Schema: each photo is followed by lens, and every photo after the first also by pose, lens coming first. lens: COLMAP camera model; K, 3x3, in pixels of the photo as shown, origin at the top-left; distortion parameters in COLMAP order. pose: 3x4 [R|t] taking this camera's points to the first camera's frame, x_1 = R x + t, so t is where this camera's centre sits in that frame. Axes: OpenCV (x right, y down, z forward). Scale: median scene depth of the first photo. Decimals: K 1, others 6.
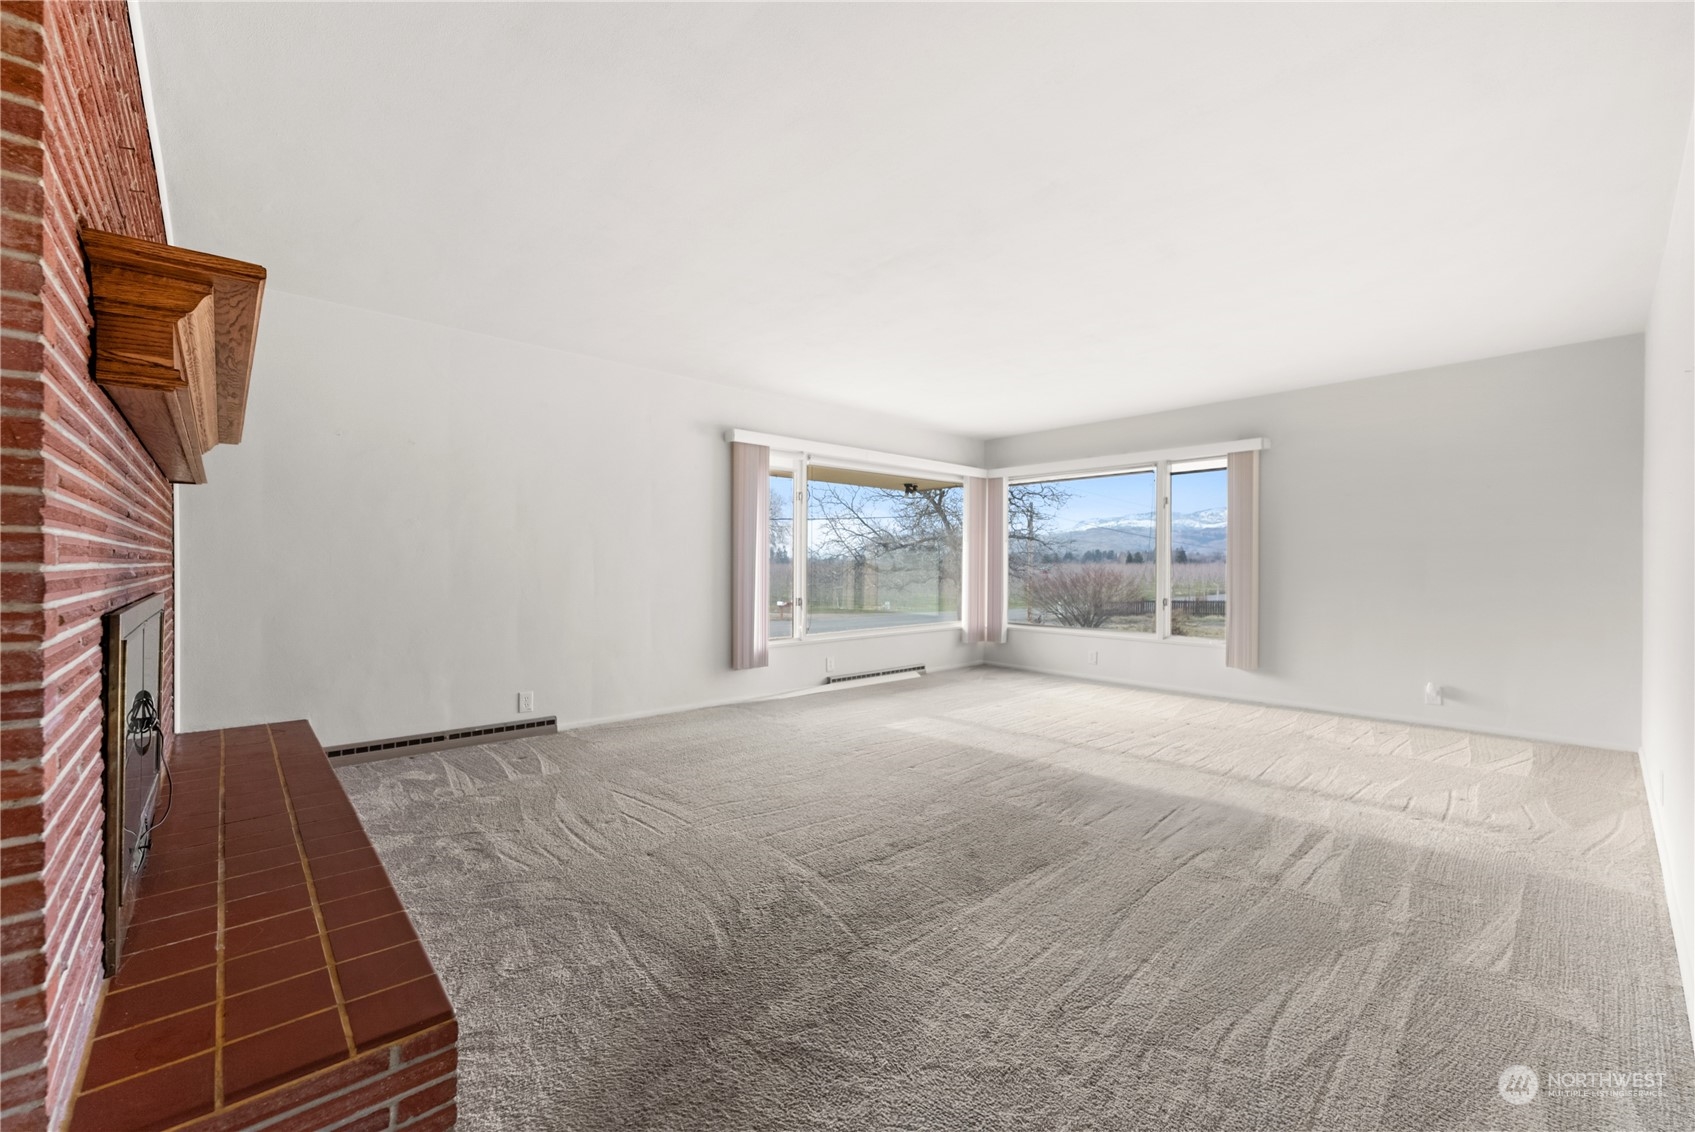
lens RADIAL K [[688.3, 0, 852.1], [0, 688.3, 563.7], [0, 0, 1]] dist [0.000502, -0.000040]
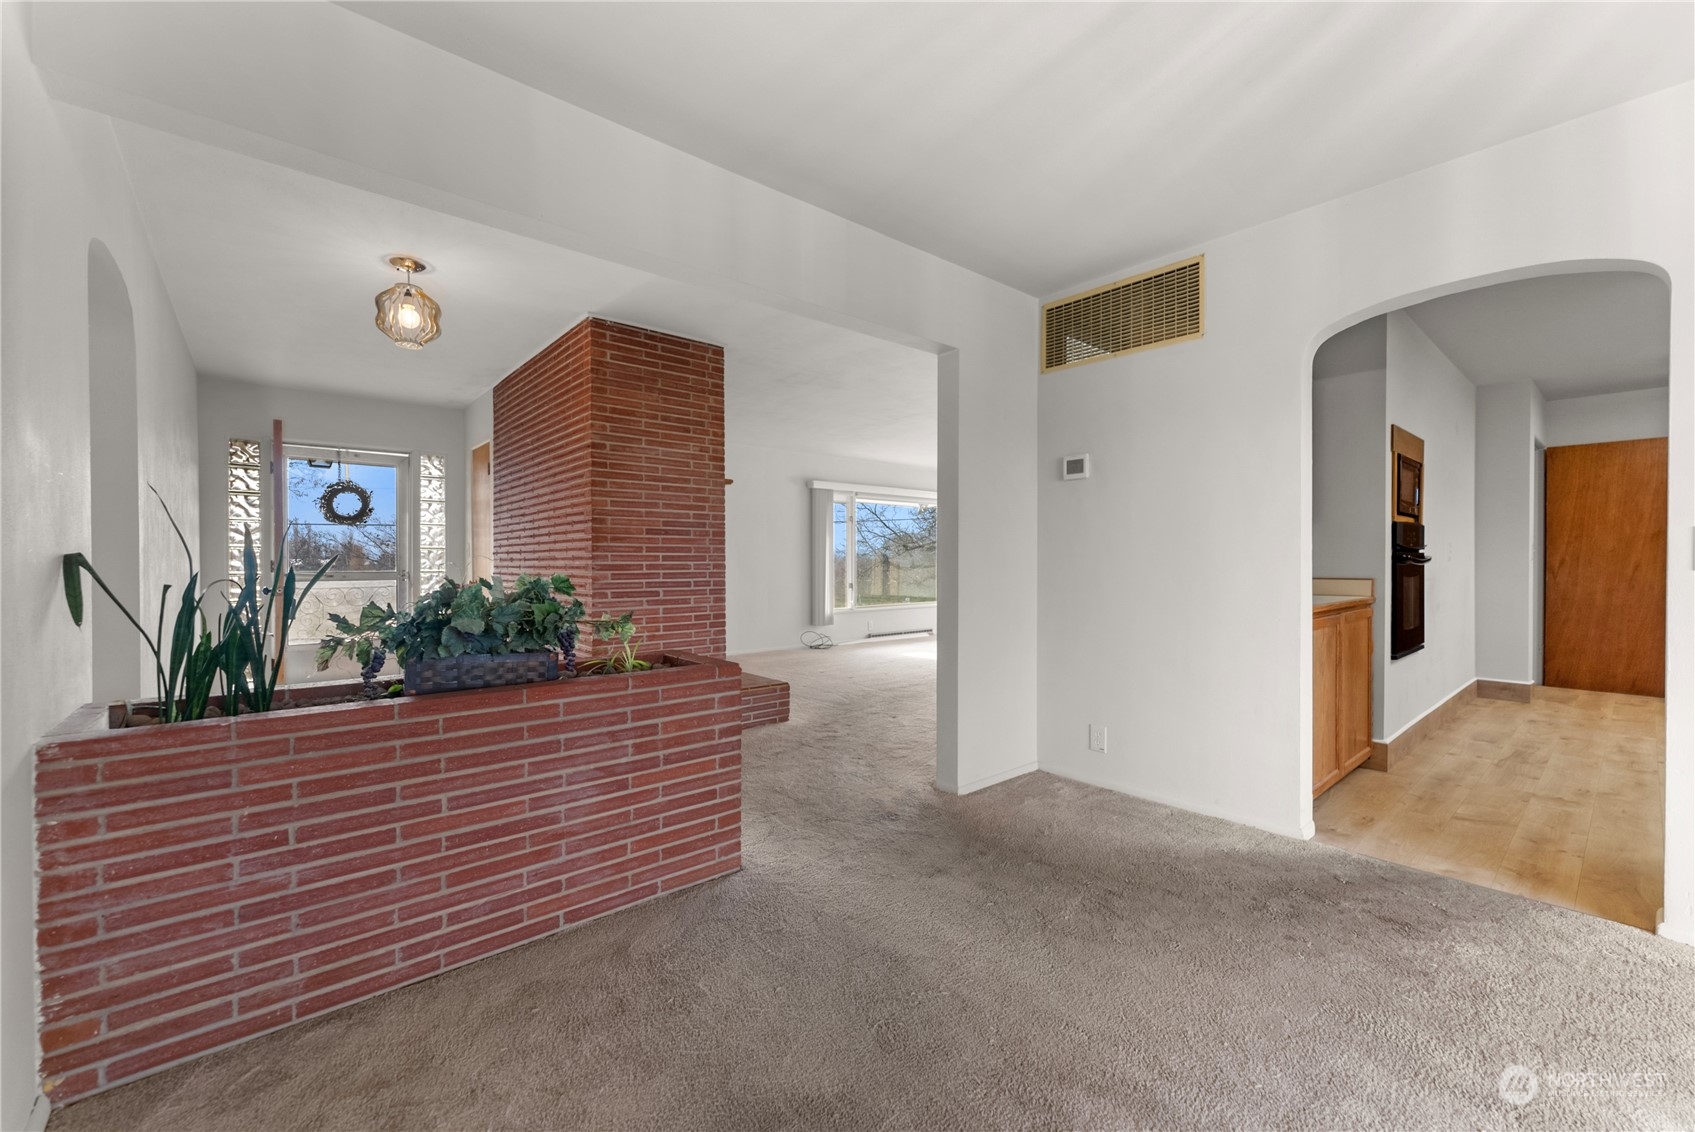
lens RADIAL K [[688.3, 0, 852.6], [0, 688.3, 565.9], [0, 0, 1]] dist [0.000502, -0.000040]
pose [[0.999569, -0.008167, -0.028183, -0.024781], [0.008298, 0.999955, 0.004534, 0.002548], [0.028145, -0.004766, 0.999592, -0.513716]]
